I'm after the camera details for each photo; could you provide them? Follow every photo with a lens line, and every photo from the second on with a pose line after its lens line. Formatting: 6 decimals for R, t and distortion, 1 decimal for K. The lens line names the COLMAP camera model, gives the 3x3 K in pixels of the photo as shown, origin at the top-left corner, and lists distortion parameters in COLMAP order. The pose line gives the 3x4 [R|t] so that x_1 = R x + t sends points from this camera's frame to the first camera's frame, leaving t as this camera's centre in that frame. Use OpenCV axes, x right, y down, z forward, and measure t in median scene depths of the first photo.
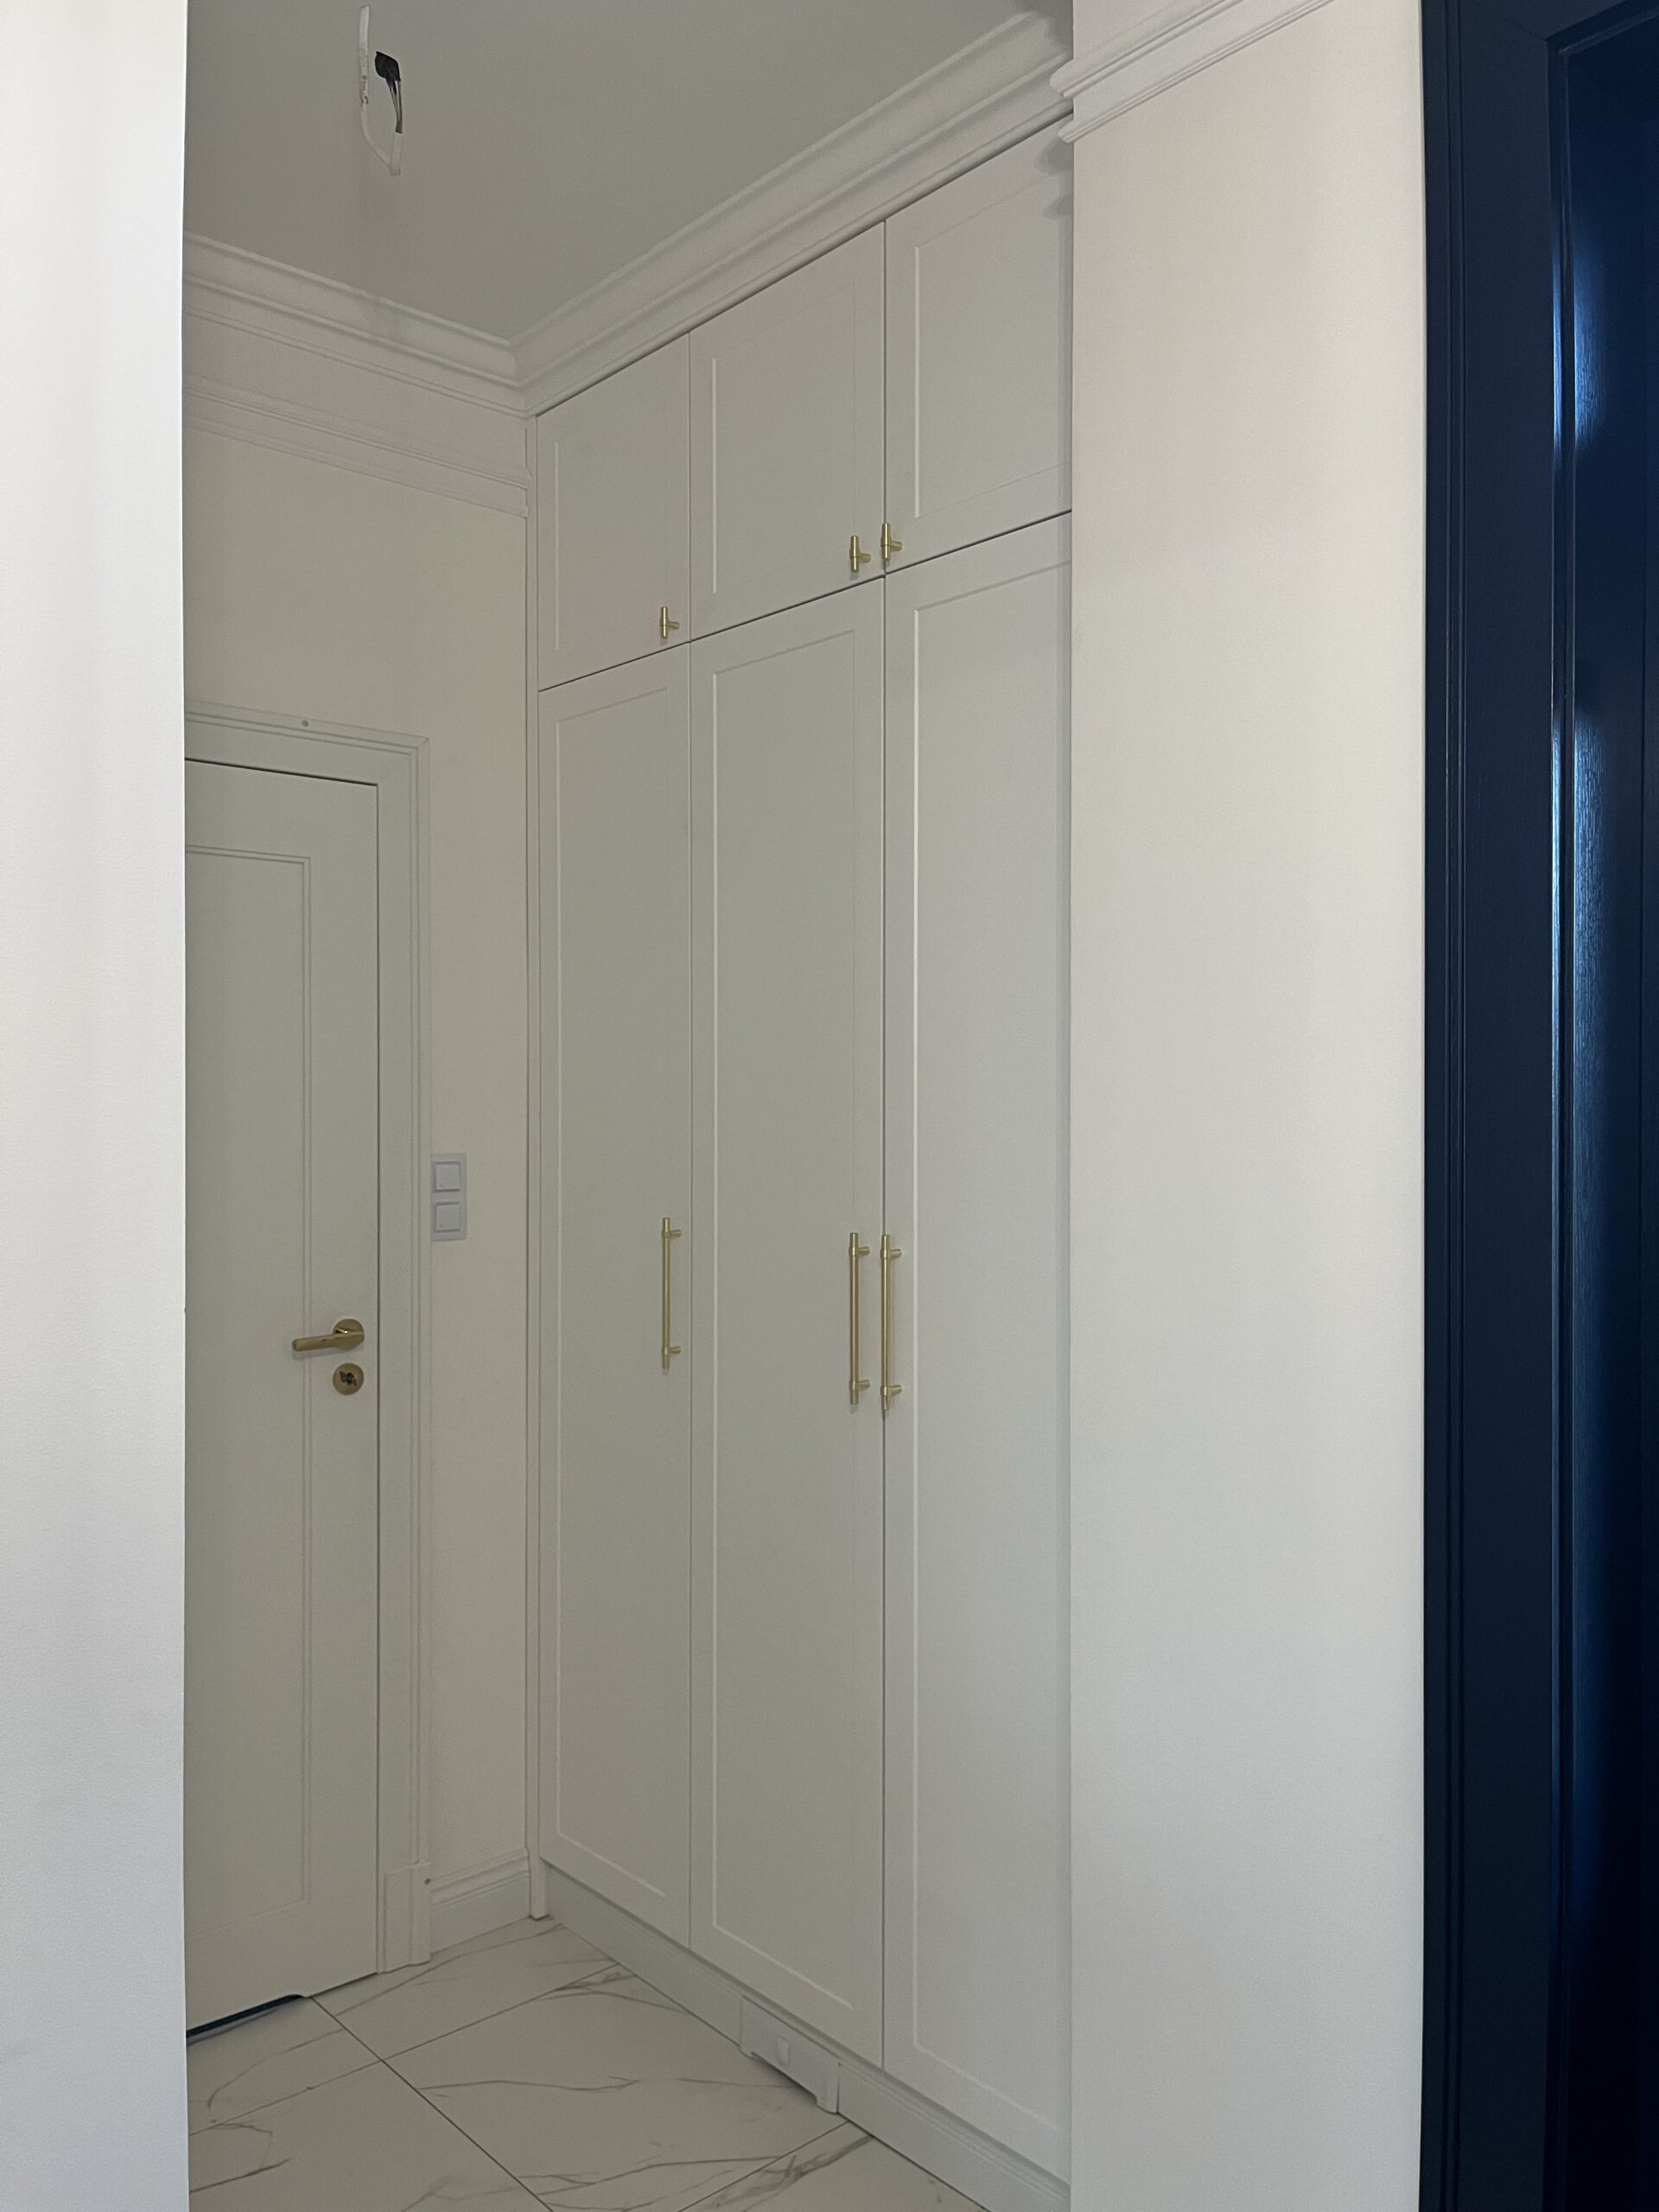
lens RADIAL K [[1700.4, 0, 829.5], [0, 1700.4, 1106.0], [0, 0, 1]] dist [0.060704, -0.084509]
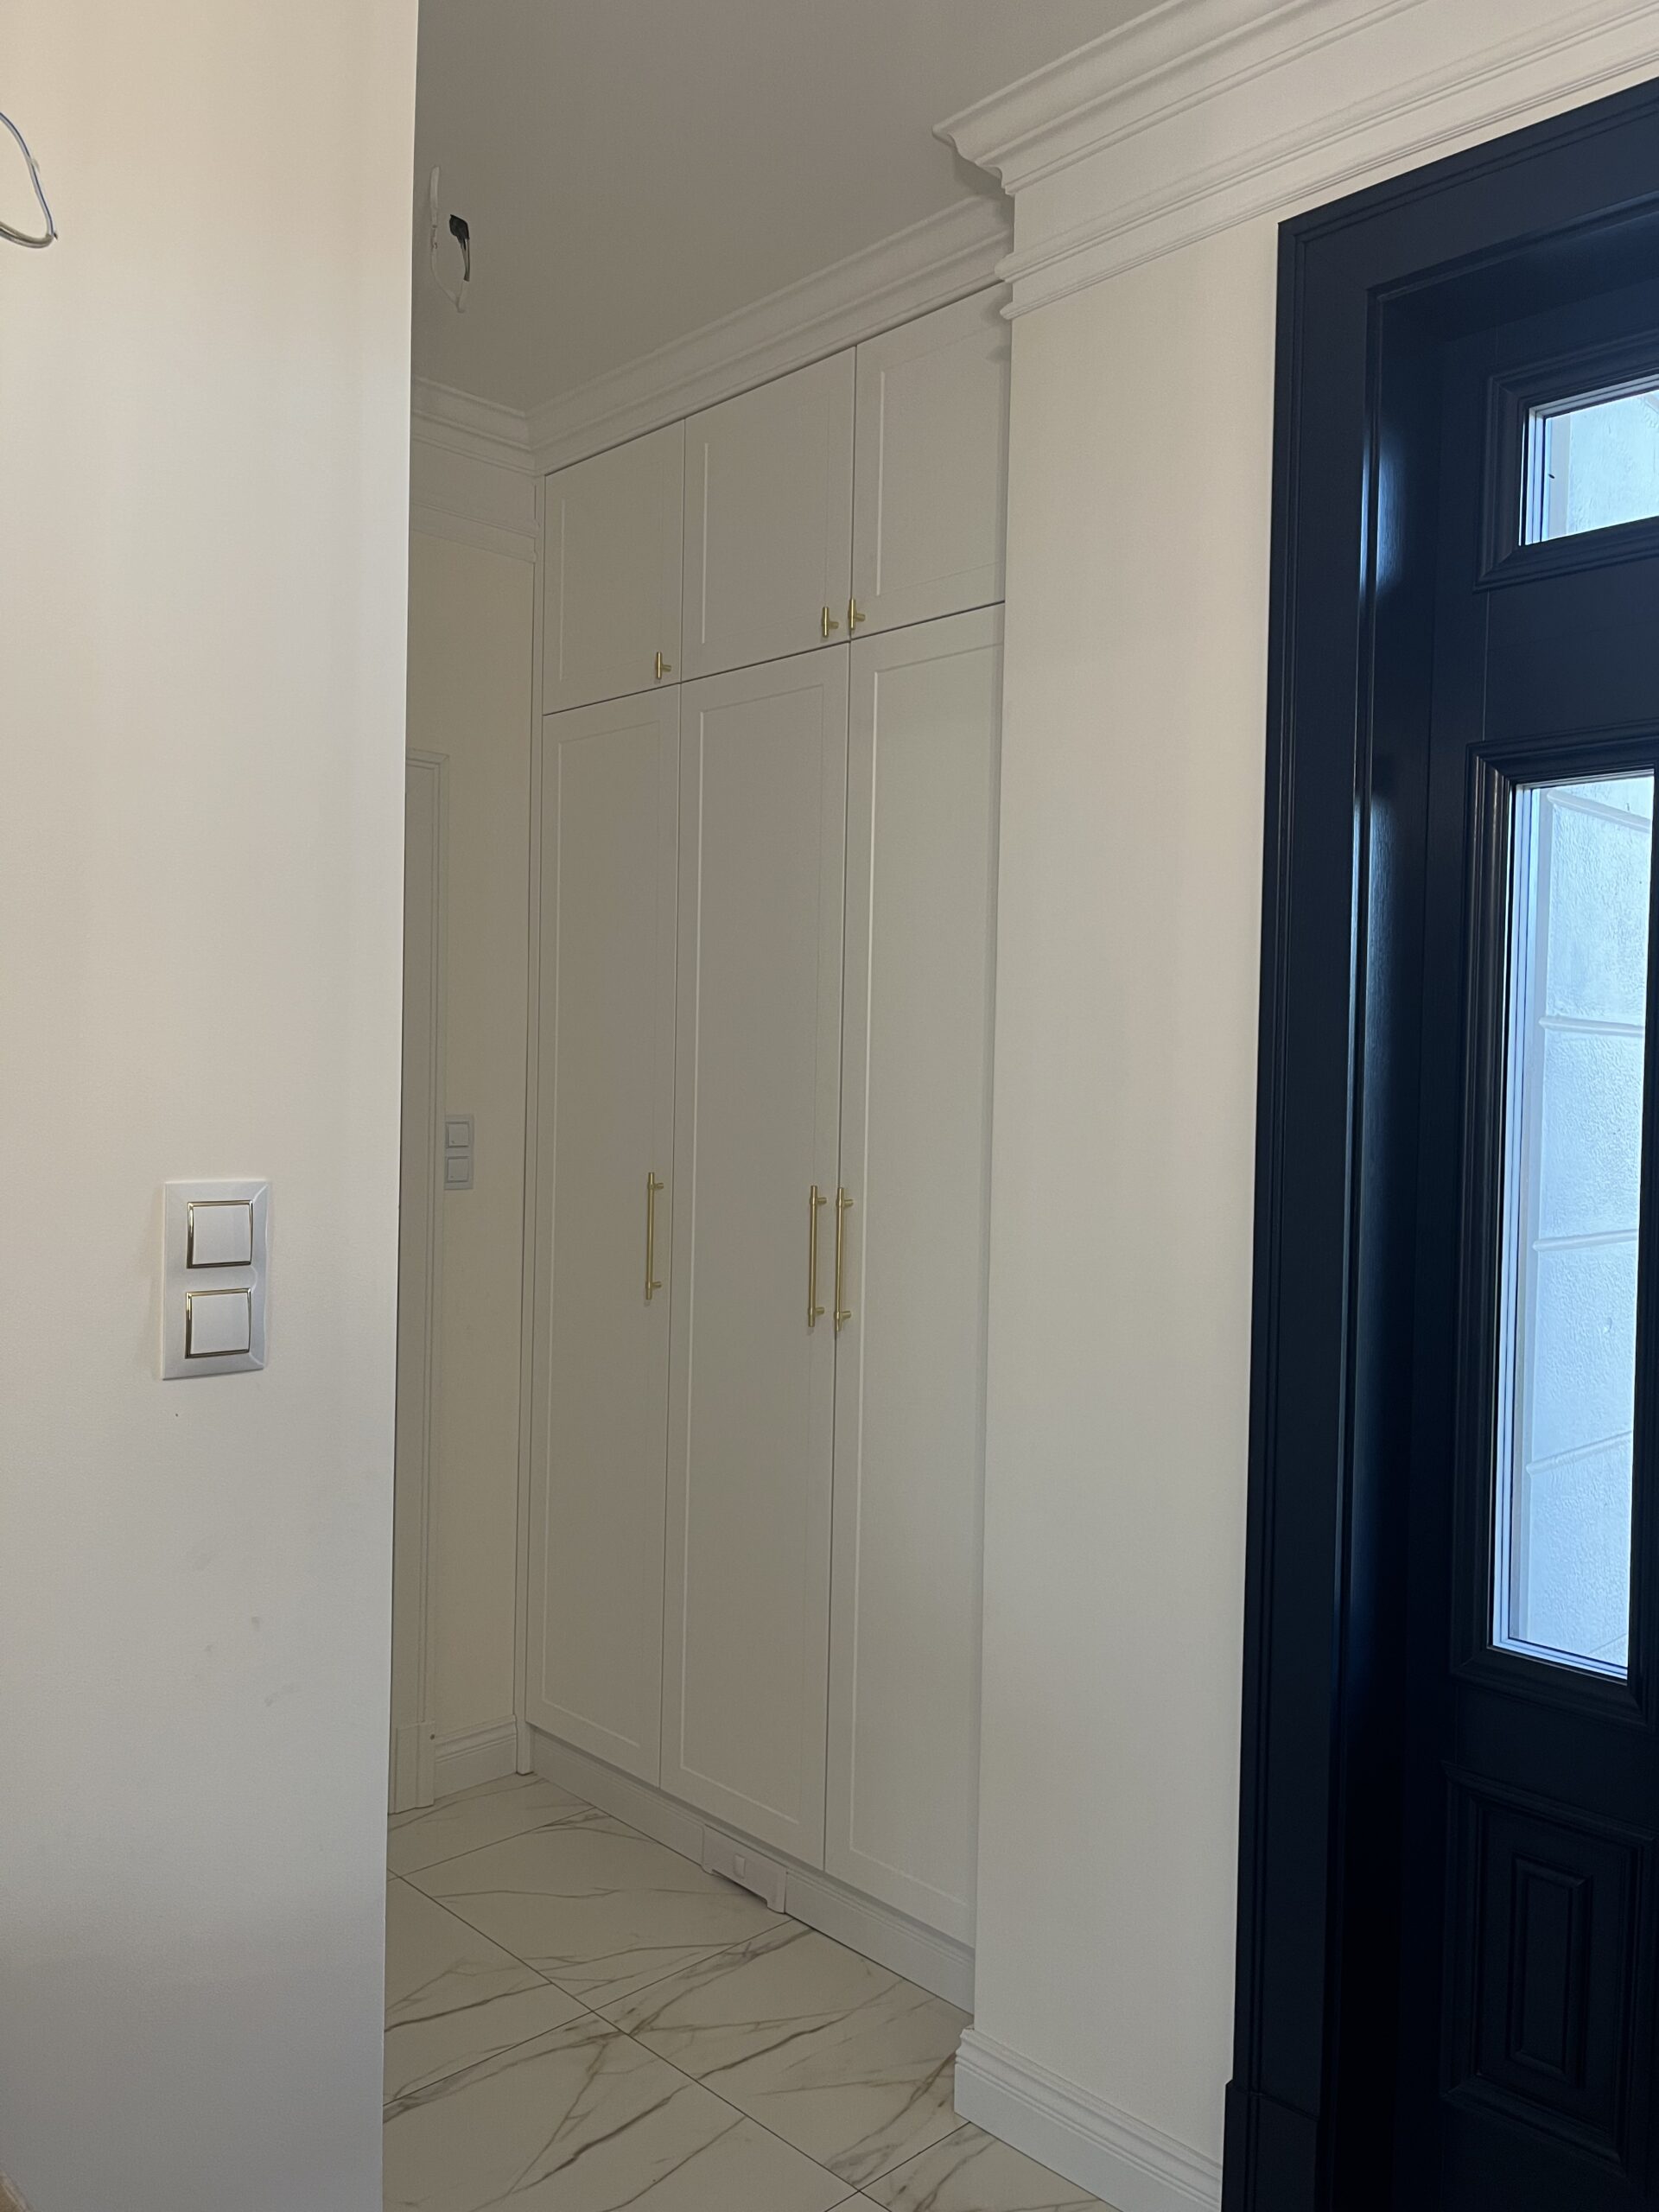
lens RADIAL K [[1700.4, 0, 829.5], [0, 1700.4, 1106.0], [0, 0, 1]] dist [0.060704, -0.084509]
pose [[0.998879, 0.019229, 0.043261, -0.028220], [-0.019847, 0.999706, 0.013909, 0.001015], [-0.042981, -0.014752, 0.998967, -0.208073]]
